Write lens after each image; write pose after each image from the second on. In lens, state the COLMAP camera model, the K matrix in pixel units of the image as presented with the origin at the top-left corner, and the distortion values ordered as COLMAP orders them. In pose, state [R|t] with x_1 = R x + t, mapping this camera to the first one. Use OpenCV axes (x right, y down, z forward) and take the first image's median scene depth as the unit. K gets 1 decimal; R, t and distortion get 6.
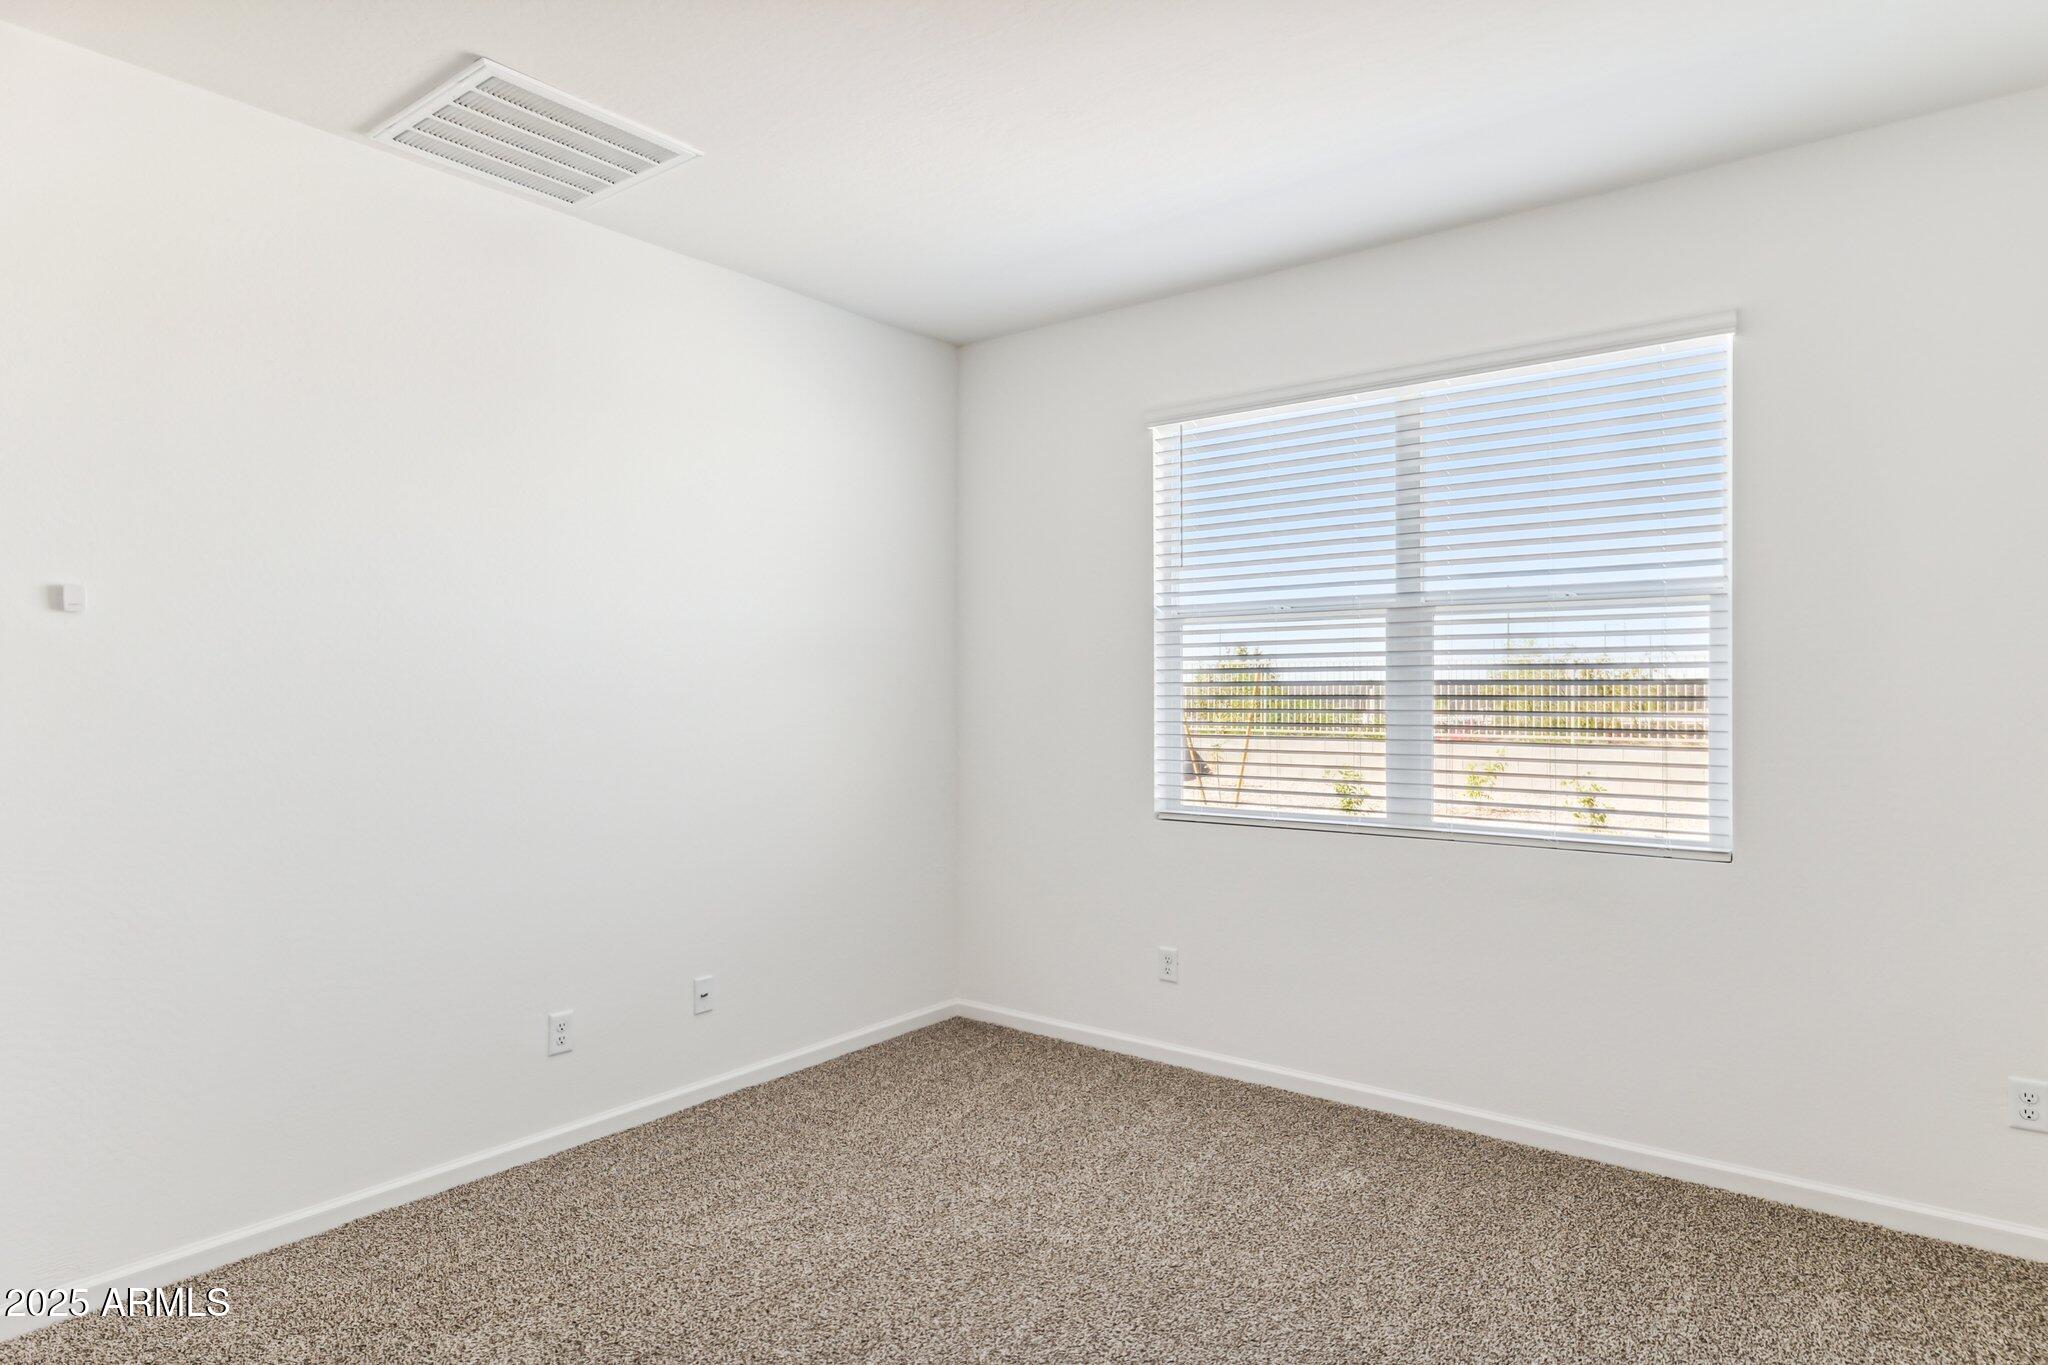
lens RADIAL K [[1178.2, 0, 1024.0], [0, 1178.2, 682.5], [0, 0, 1]] dist [0.002938, 0.001460]
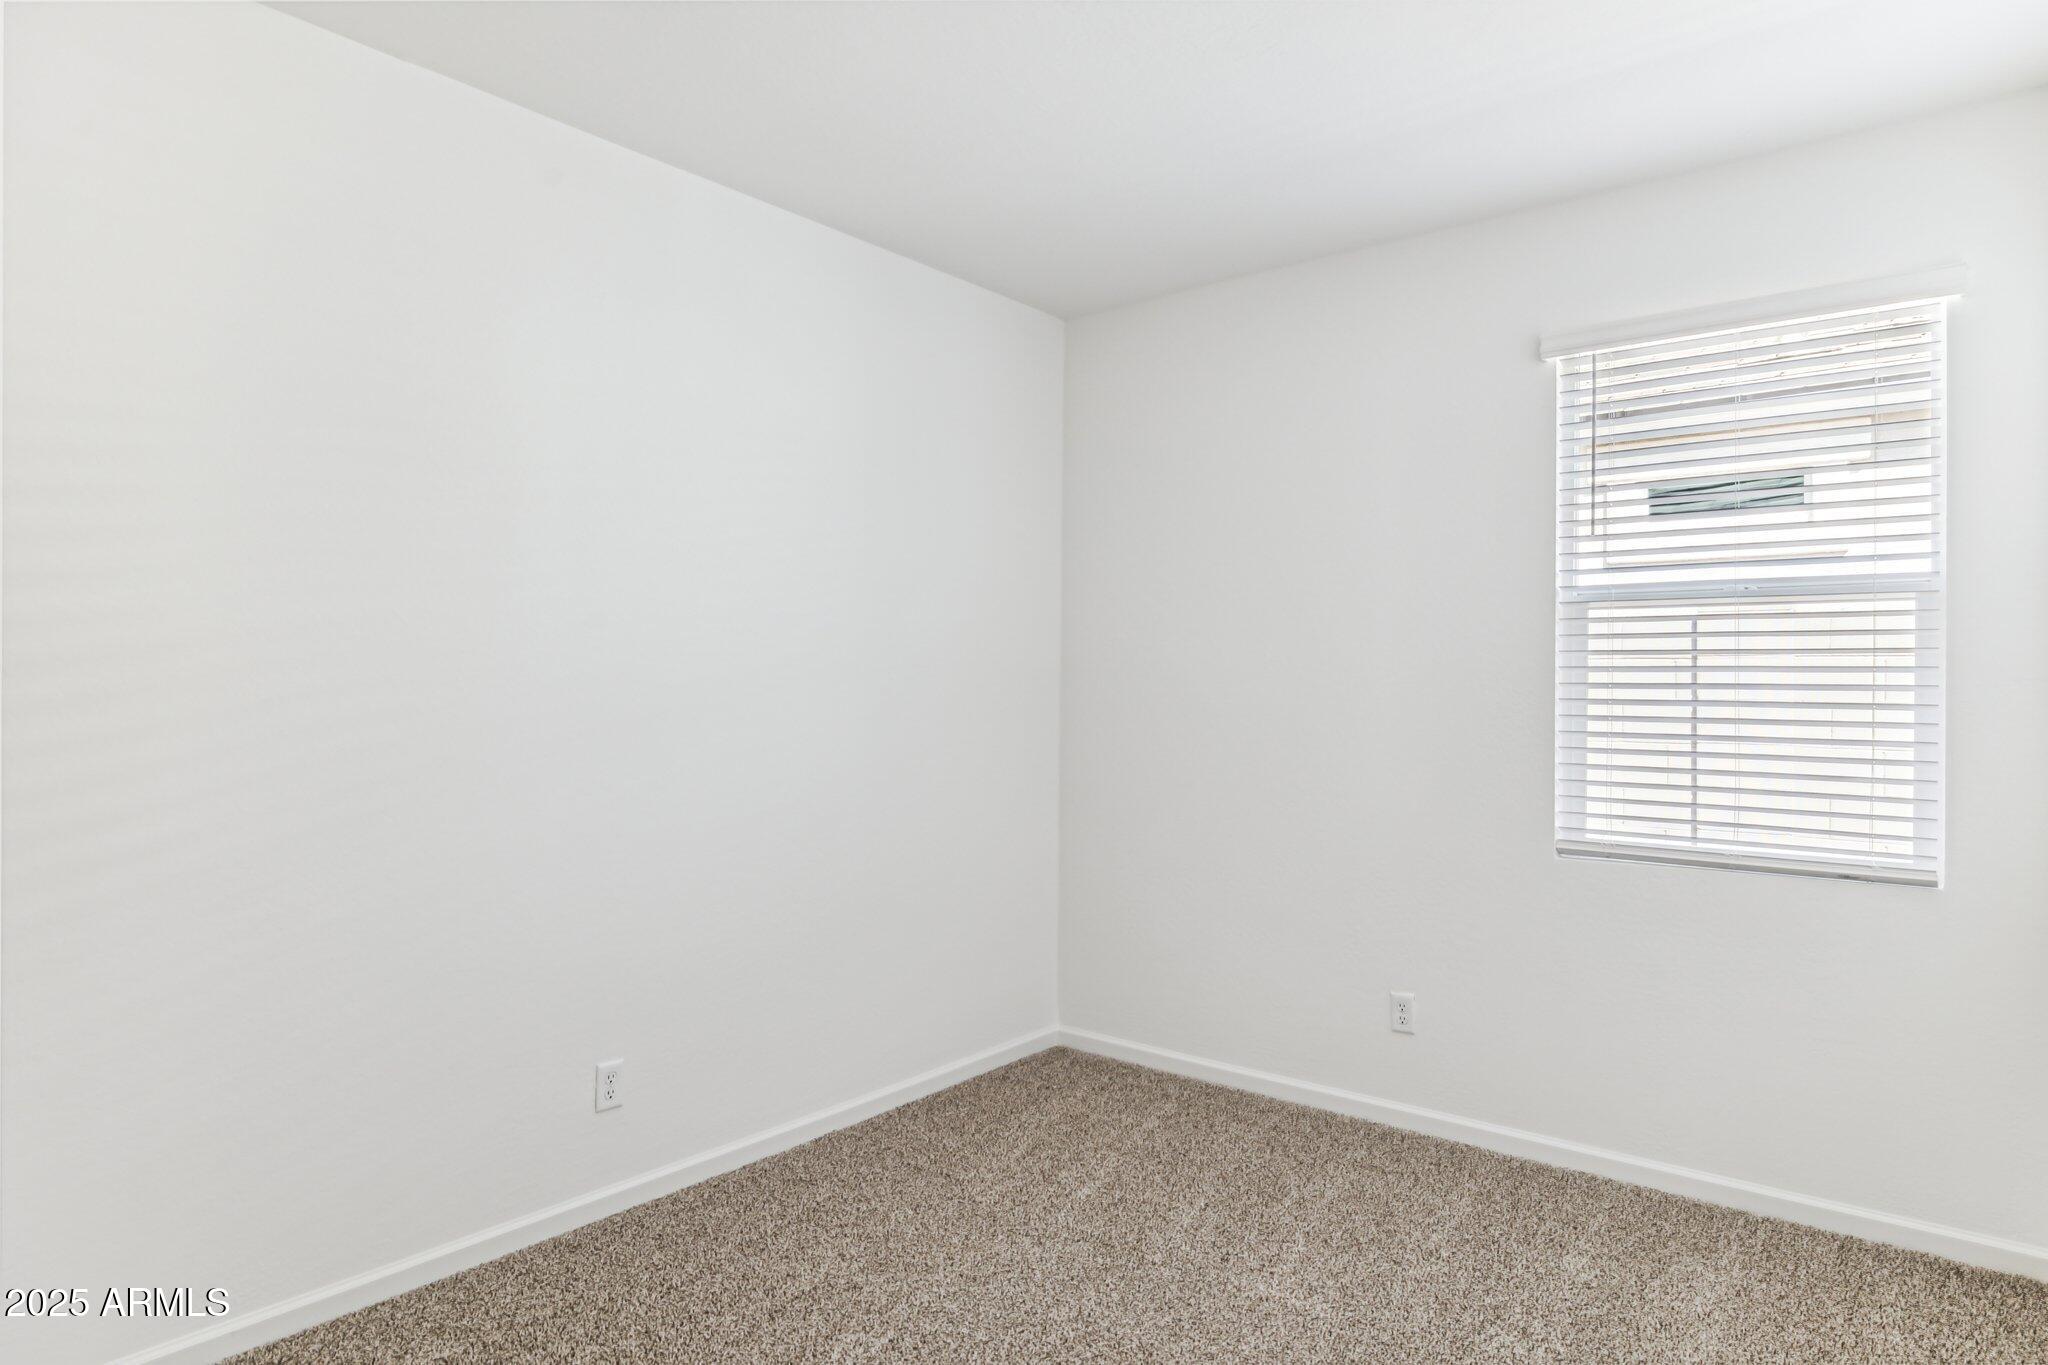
lens RADIAL K [[1120.5, 0, 1024.0], [0, 1120.5, 682.5], [0, 0, 1]] dist [0.166958, -0.072236]
pose [[0.995985, 0.011773, 0.088743, -0.180830], [-0.011954, 0.999927, 0.001508, 0.001804], [-0.088719, -0.002562, 0.996053, 0.146486]]
